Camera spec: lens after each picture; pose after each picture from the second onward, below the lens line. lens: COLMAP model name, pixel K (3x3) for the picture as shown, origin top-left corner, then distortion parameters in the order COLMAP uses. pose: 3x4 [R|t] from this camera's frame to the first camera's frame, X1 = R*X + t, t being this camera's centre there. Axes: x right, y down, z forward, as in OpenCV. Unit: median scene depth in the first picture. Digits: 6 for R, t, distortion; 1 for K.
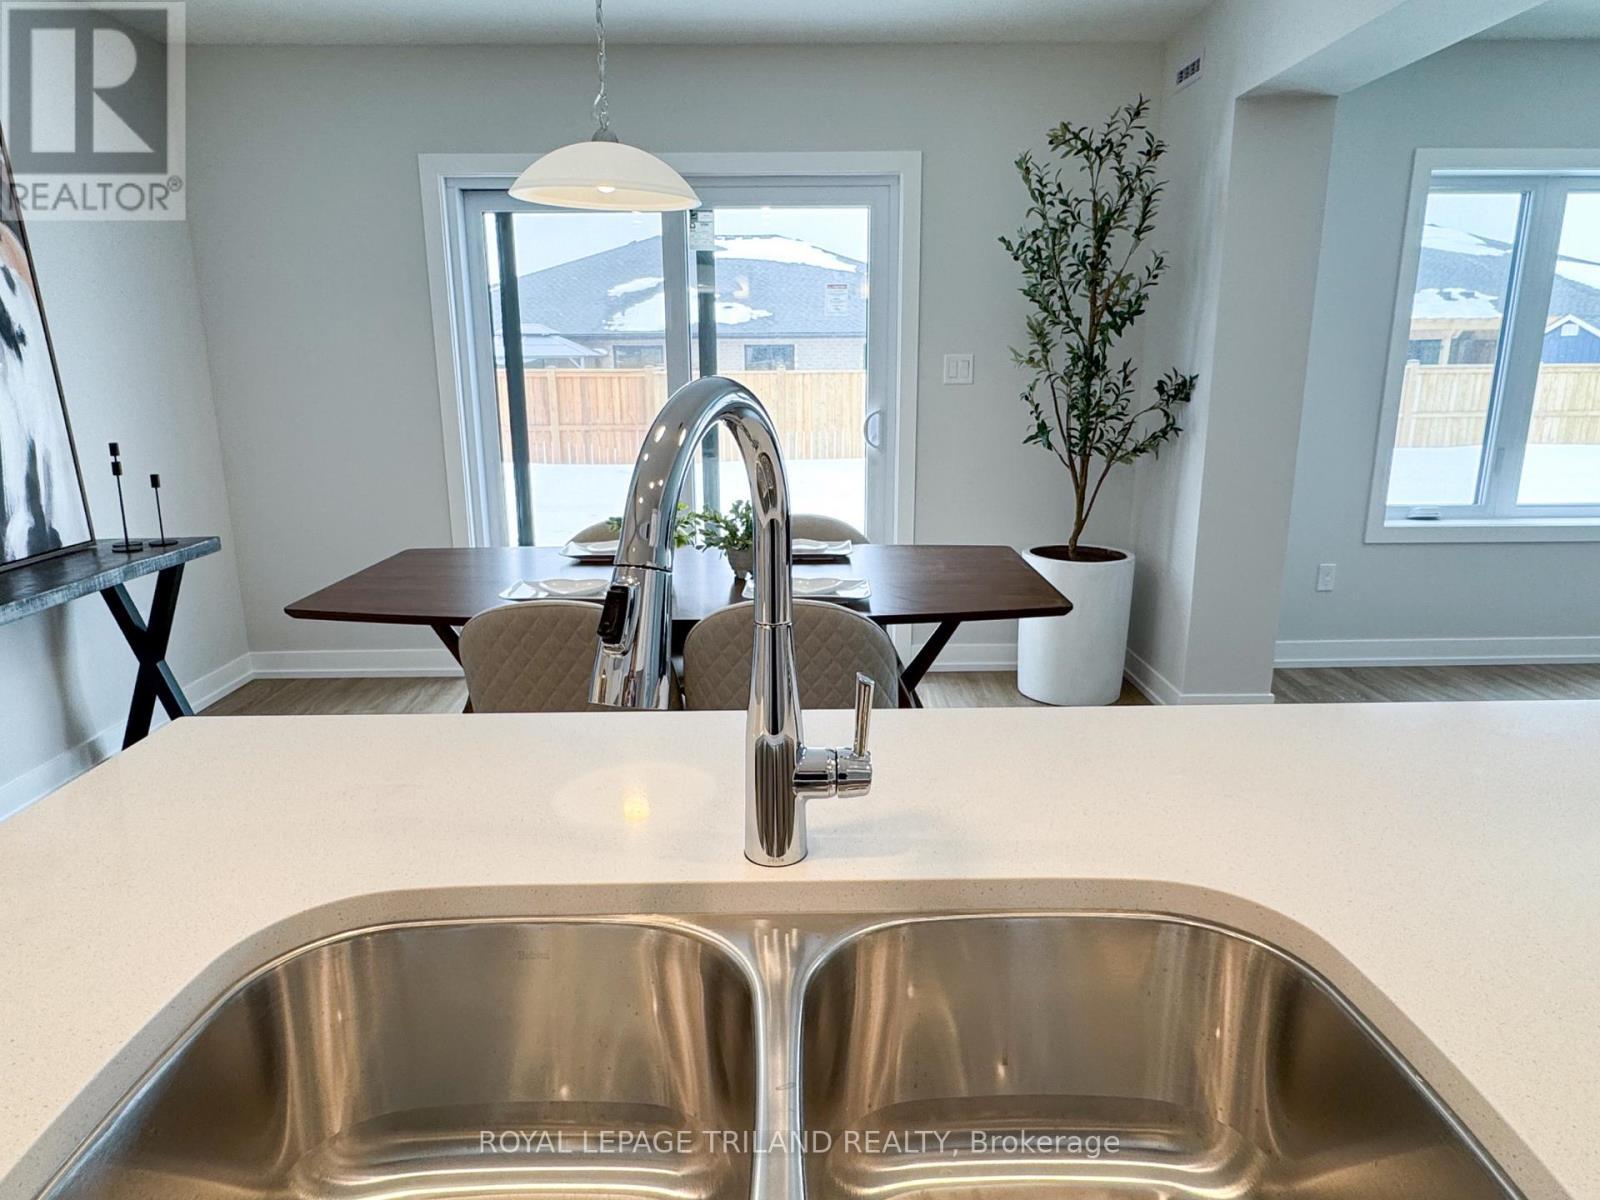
lens RADIAL K [[999.5, 0, 800.0], [0, 999.5, 600.0], [0, 0, 1]] dist [0.018274, -0.001220]
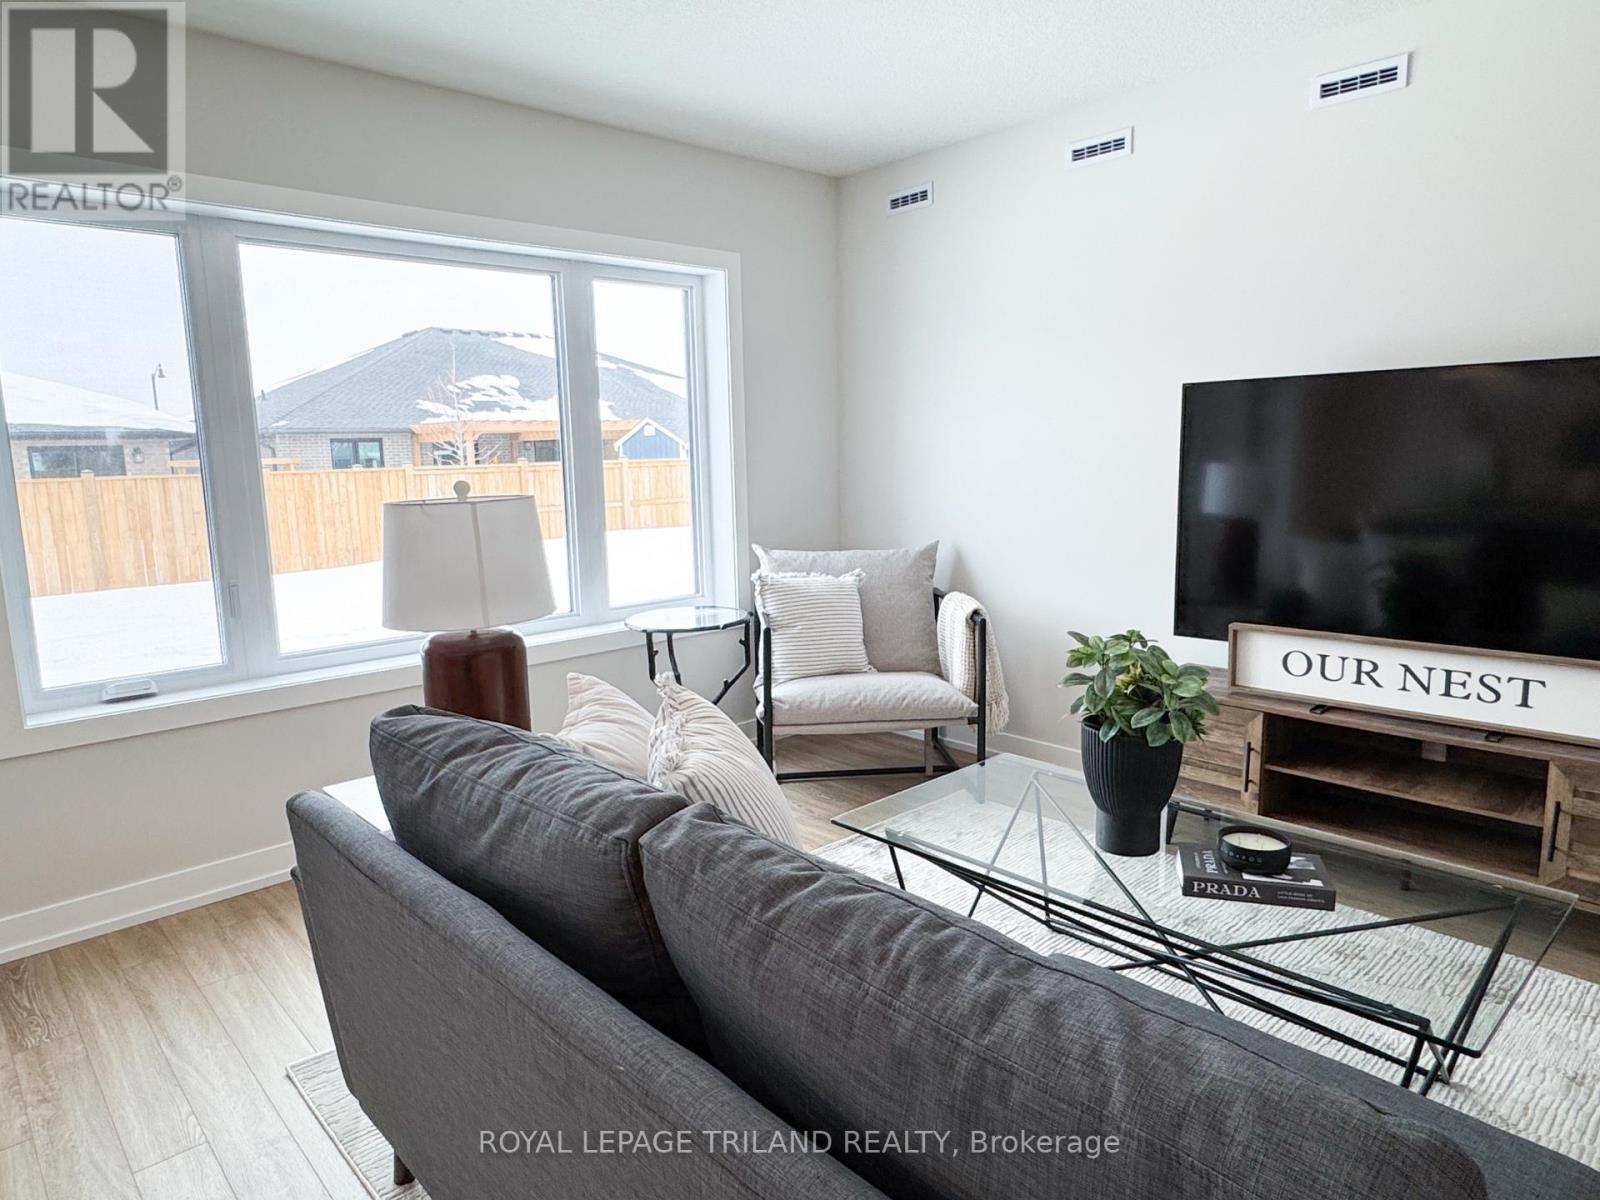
lens RADIAL K [[999.5, 0, 800.0], [0, 999.5, 600.0], [0, 0, 1]] dist [0.018274, -0.001220]
pose [[0.746947, -0.111445, 0.655478, 0.168805], [0.172806, 0.984513, -0.029533, -0.015678], [-0.642035, 0.135330, 0.754637, 0.064414]]
